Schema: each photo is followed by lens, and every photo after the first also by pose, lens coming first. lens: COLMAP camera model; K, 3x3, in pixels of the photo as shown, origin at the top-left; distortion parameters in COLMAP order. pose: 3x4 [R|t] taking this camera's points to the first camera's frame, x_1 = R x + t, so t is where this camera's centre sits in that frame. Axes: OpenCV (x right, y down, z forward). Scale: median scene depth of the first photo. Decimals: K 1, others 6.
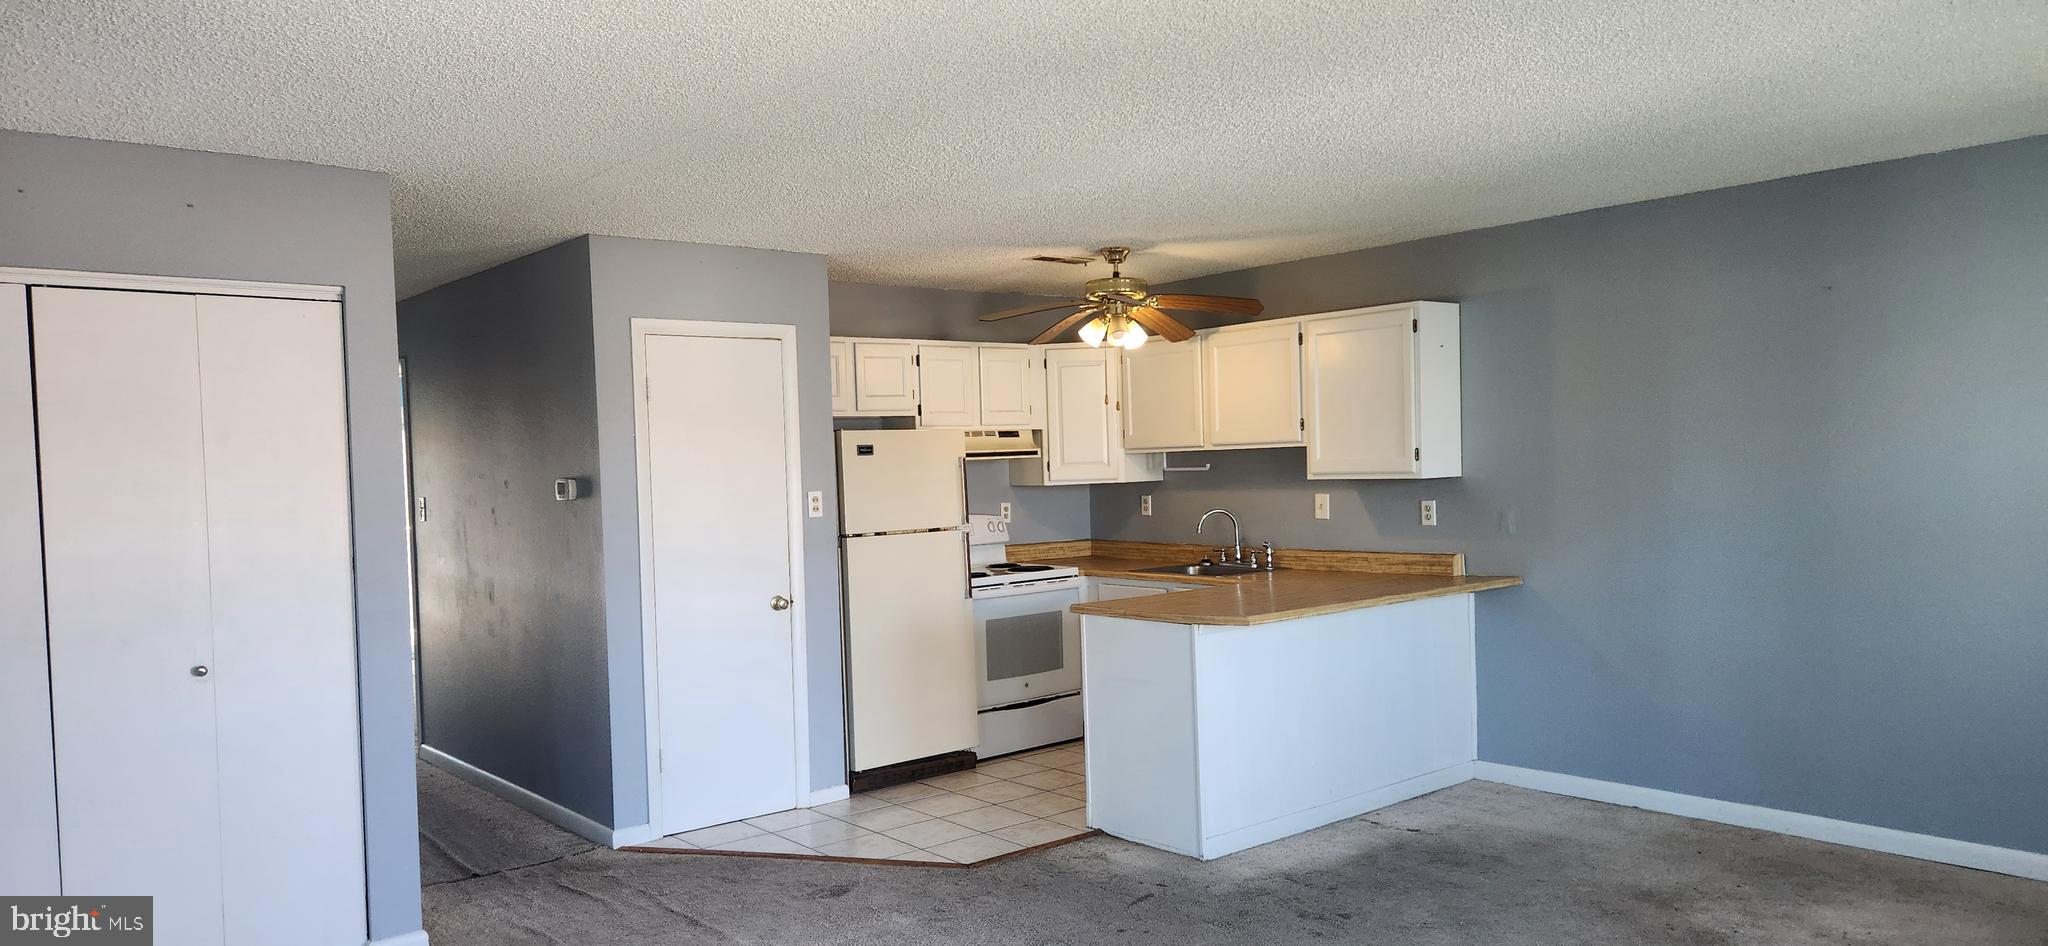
lens RADIAL K [[1385.3, 0, 1008.5], [0, 1385.3, 486.1], [0, 0, 1]] dist [0.043070, -0.003434]
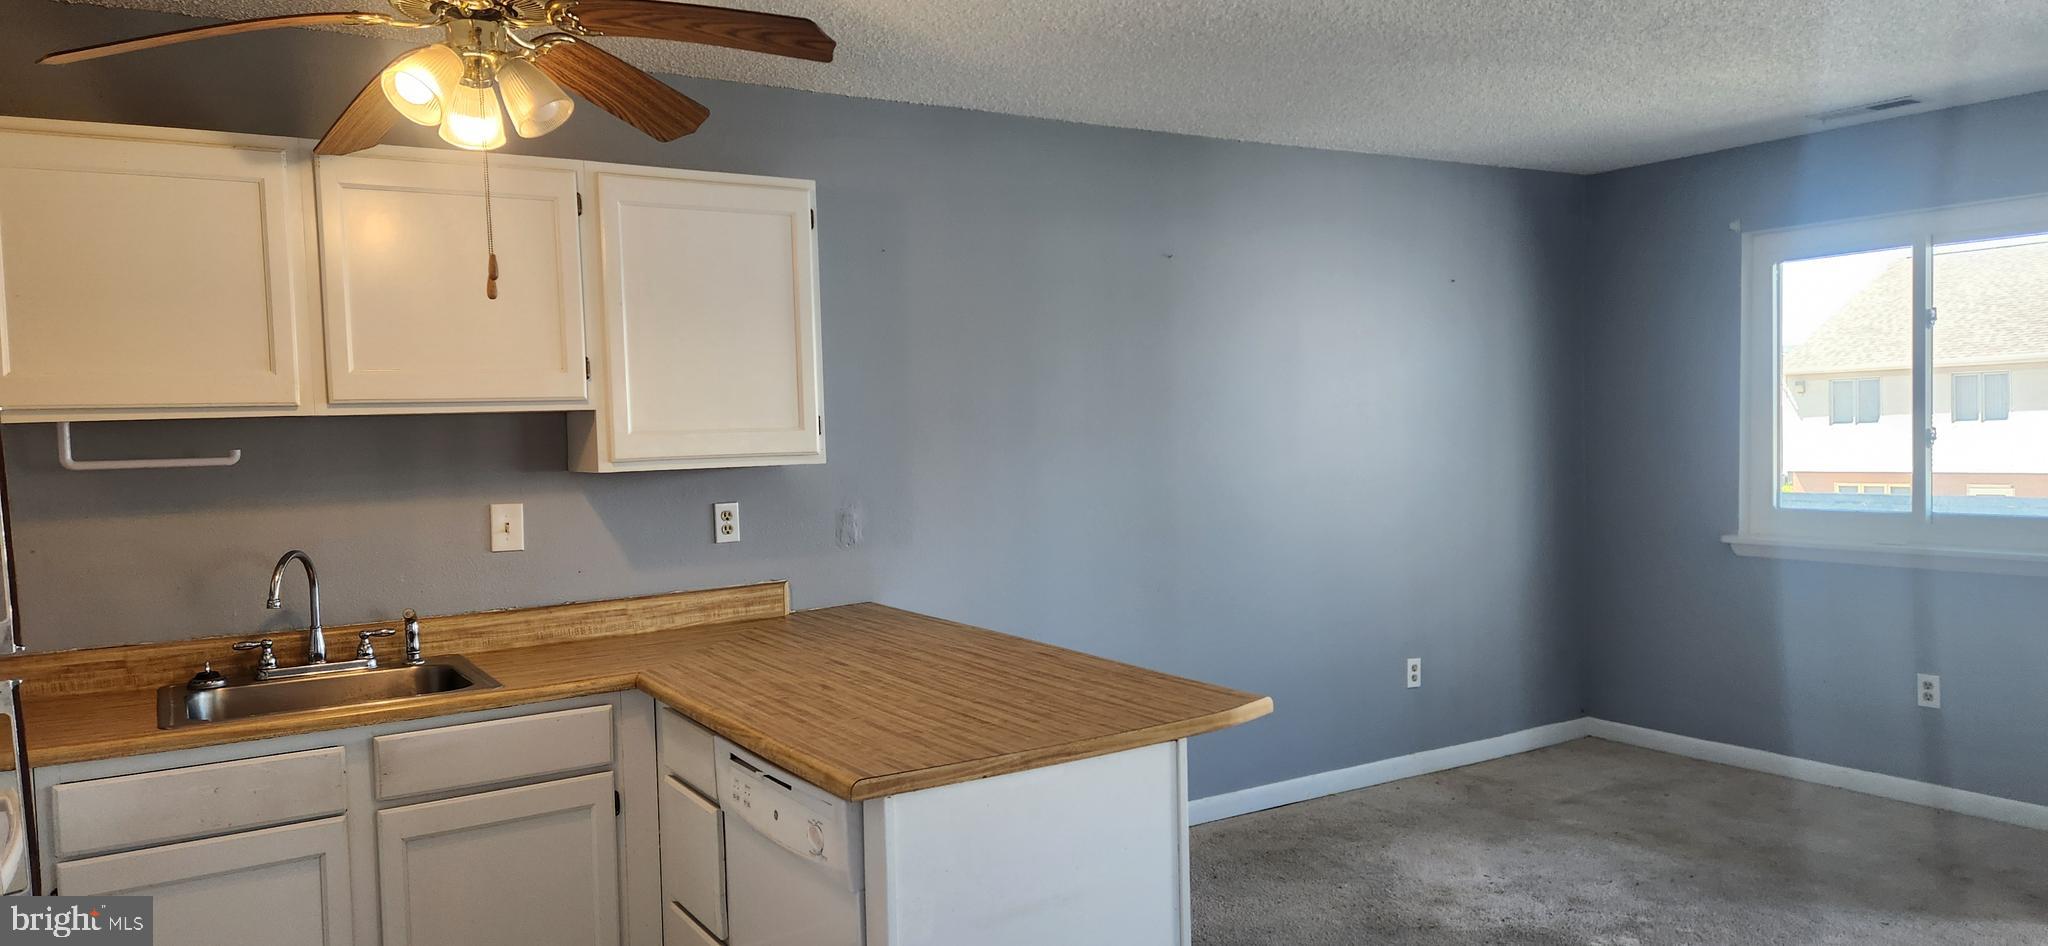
lens RADIAL K [[1385.3, 0, 1017.9], [0, 1385.3, 484.0], [0, 0, 1]] dist [0.043070, -0.003434]
pose [[0.121510, -0.023073, 0.992322, -0.296790], [0.041449, 0.998976, 0.018152, -0.003598], [-0.991724, 0.038925, 0.122342, 0.795179]]
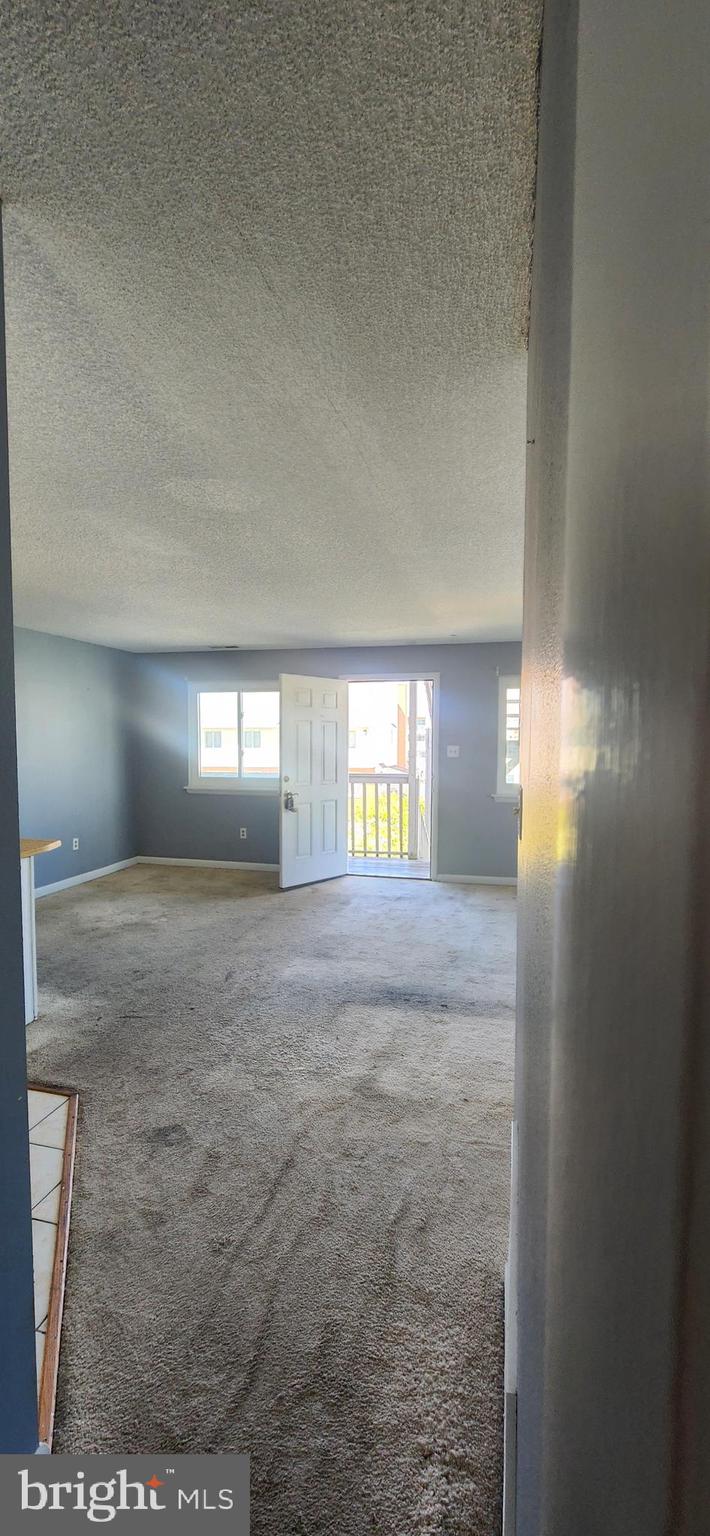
lens RADIAL K [[613.2, 0, 350.3], [0, 613.2, 770.1], [0, 0, 1]] dist [0.000539, -0.000012]
pose [[-0.592664, -0.015644, 0.805298, -0.449415], [0.031578, 0.998591, 0.042638, -0.004882], [-0.804831, 0.050699, -0.591335, 0.880575]]
